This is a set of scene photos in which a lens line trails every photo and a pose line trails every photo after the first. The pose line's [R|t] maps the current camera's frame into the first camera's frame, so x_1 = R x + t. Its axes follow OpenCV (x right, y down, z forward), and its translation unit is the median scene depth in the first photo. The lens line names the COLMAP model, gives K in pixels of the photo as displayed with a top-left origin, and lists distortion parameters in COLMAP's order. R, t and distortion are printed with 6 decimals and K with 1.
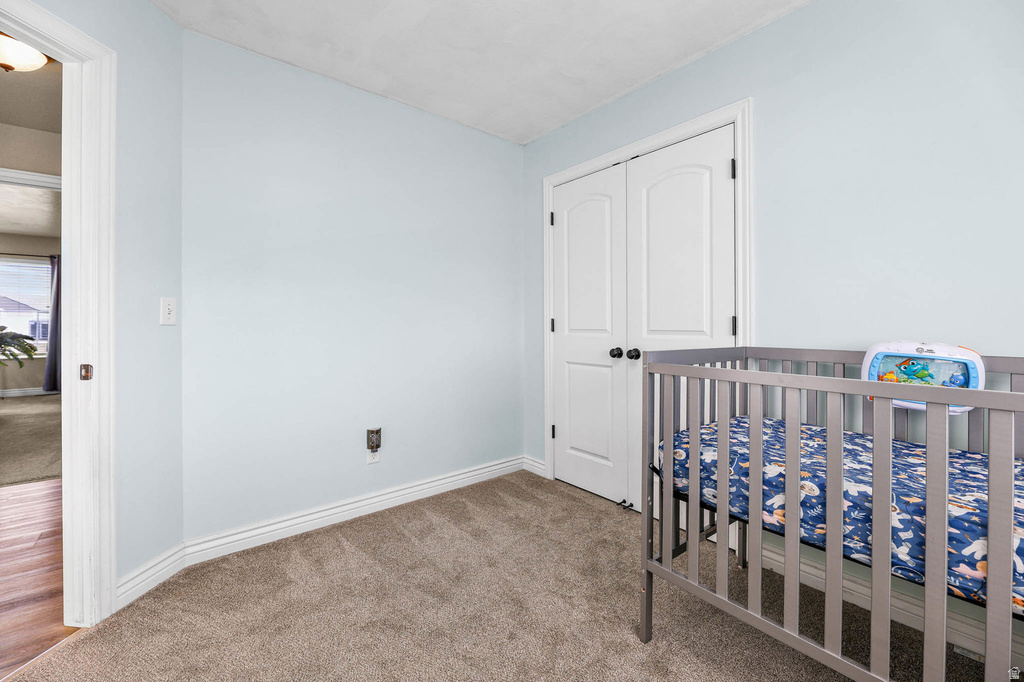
lens RADIAL K [[415.2, 0, 509.1], [0, 415.2, 331.1], [0, 0, 1]] dist [-0.002854, -0.000718]
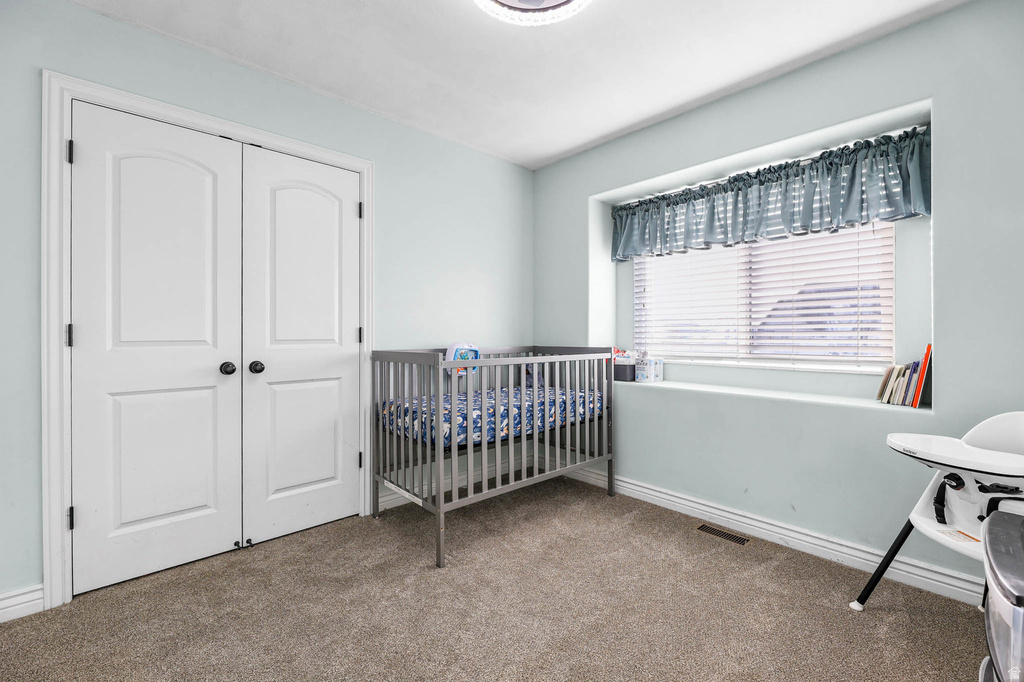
lens RADIAL K [[426.7, 0, 515.2], [0, 426.7, 342.2], [0, 0, 1]] dist [-0.004342, -0.000700]
pose [[-0.070157, -0.020230, 0.997331, -0.663665], [0.016303, 0.999638, 0.021424, -0.008742], [-0.997403, 0.017763, -0.069802, 0.525993]]
